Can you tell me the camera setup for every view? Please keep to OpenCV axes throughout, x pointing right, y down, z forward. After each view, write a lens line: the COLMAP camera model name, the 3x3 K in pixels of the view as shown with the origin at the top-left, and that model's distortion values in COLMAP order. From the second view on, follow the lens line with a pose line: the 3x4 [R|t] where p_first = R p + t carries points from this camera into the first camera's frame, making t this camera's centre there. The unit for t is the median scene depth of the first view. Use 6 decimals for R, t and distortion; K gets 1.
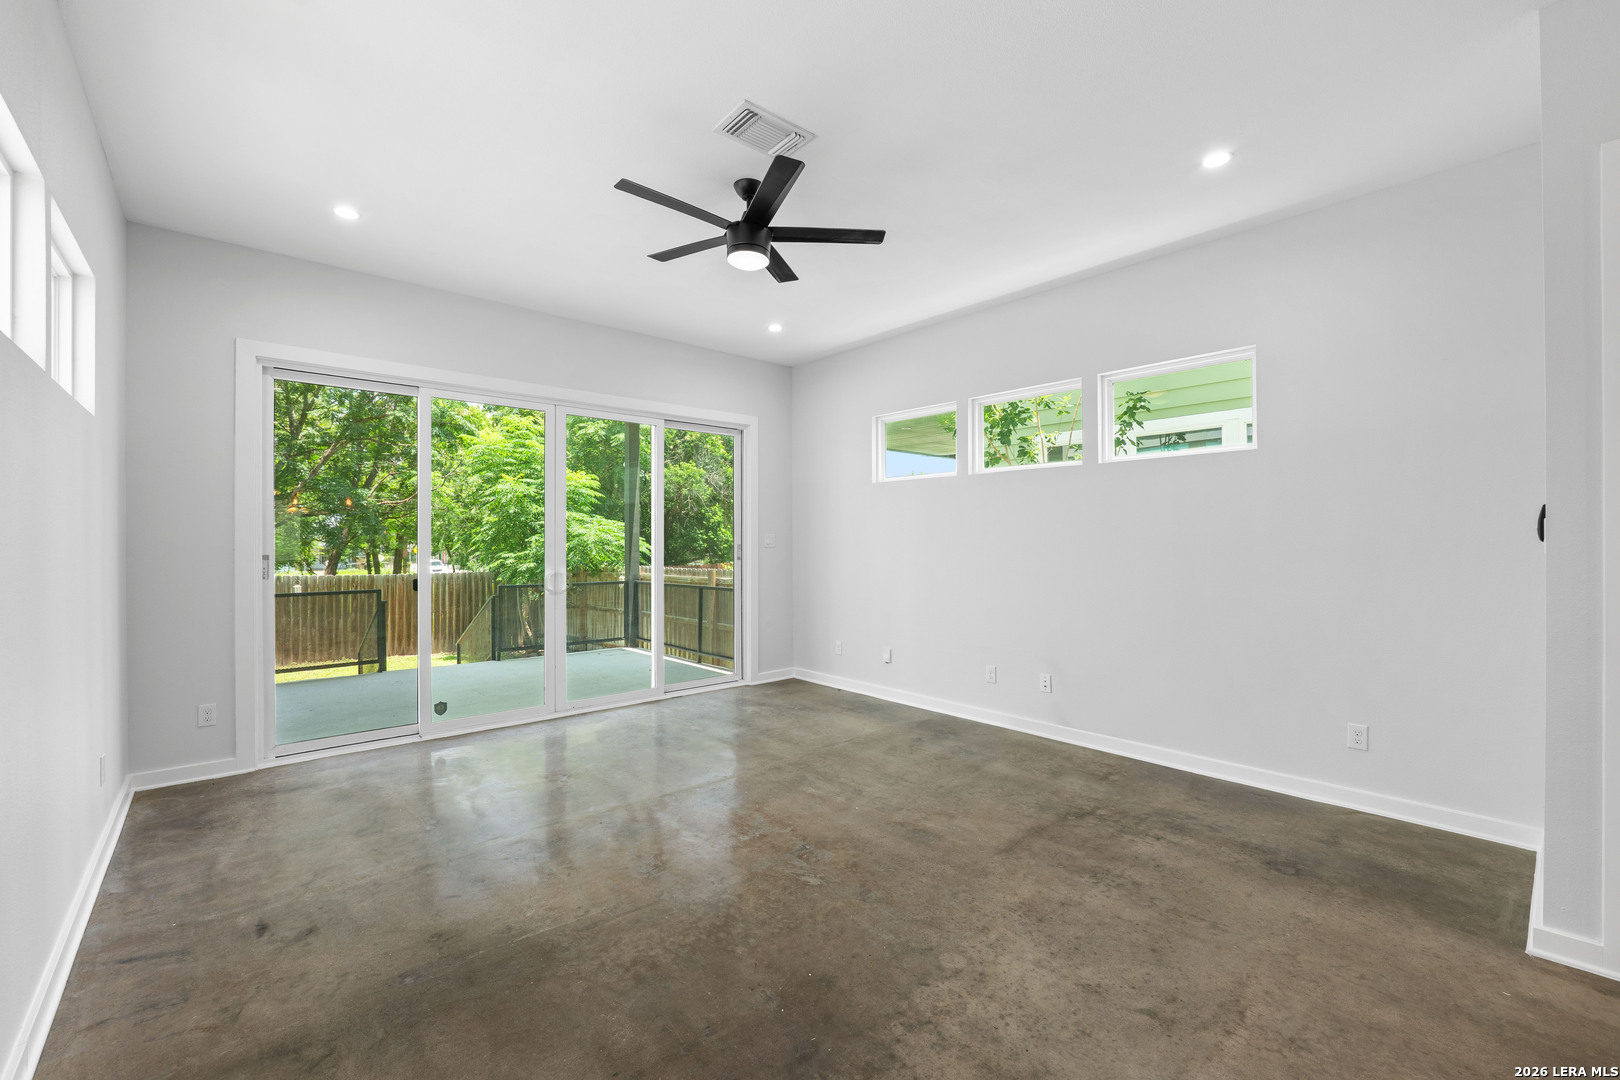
lens RADIAL K [[677.7, 0, 818.3], [0, 677.7, 537.8], [0, 0, 1]] dist [-0.009320, -0.000385]
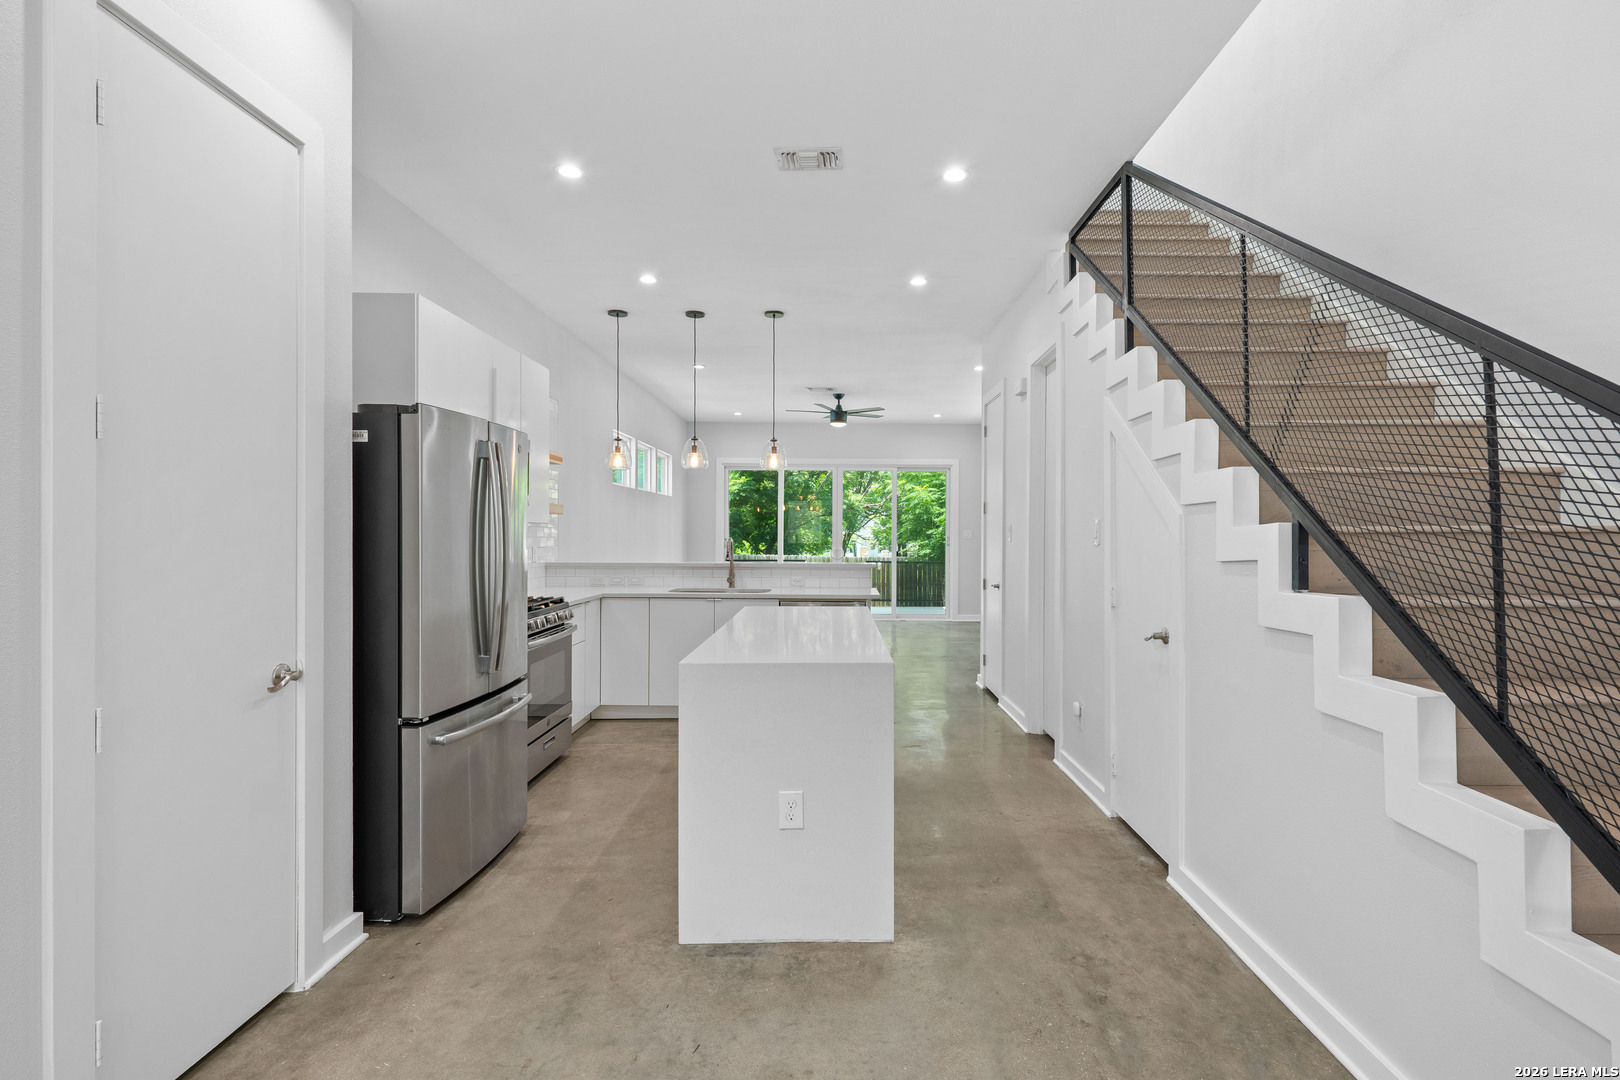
lens RADIAL K [[764.1, 0, 840.3], [0, 764.1, 538.4], [0, 0, 1]] dist [0.001029, 0.000028]
pose [[0.759362, 0.003796, -0.650658, 0.953779], [0.004703, 0.999925, 0.011322, -0.009201], [0.650652, -0.011657, 0.759287, -0.631304]]
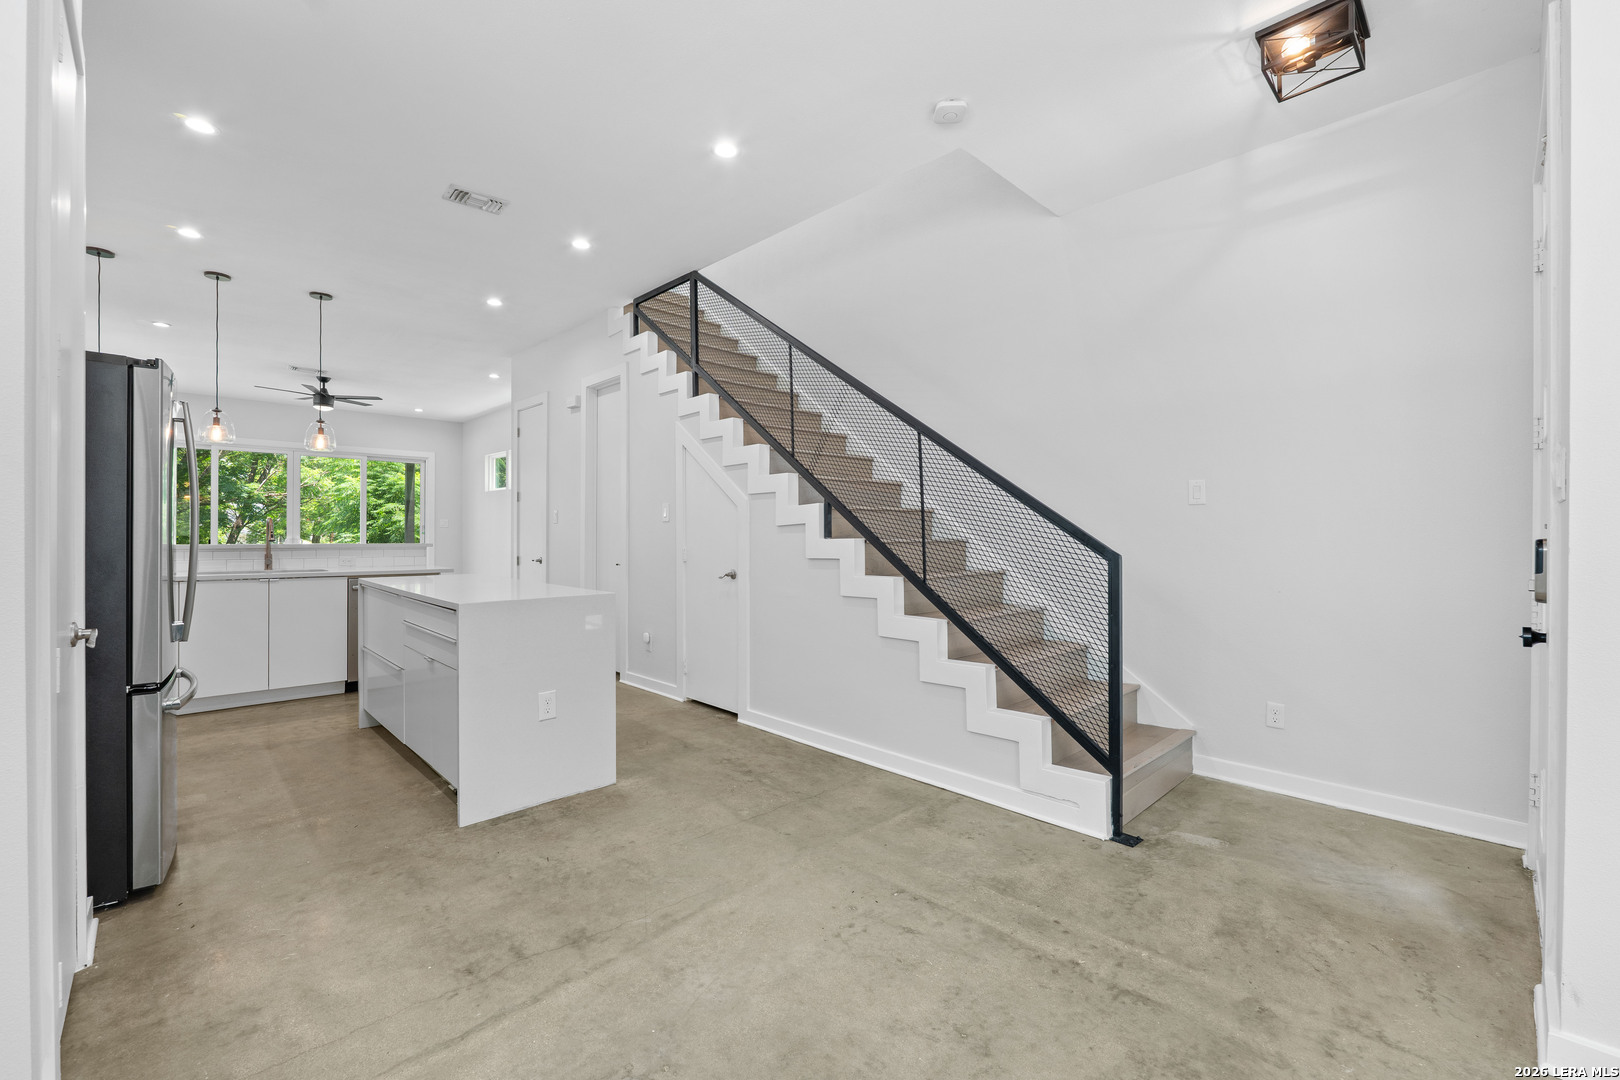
lens RADIAL K [[677.7, 0, 806.3], [0, 677.7, 534.7], [0, 0, 1]] dist [-0.009320, -0.000385]
pose [[0.998750, 0.000084, 0.049982, 0.831203], [-0.000768, 0.999907, 0.013653, 0.009427], [-0.049977, -0.013674, 0.998657, -0.841927]]
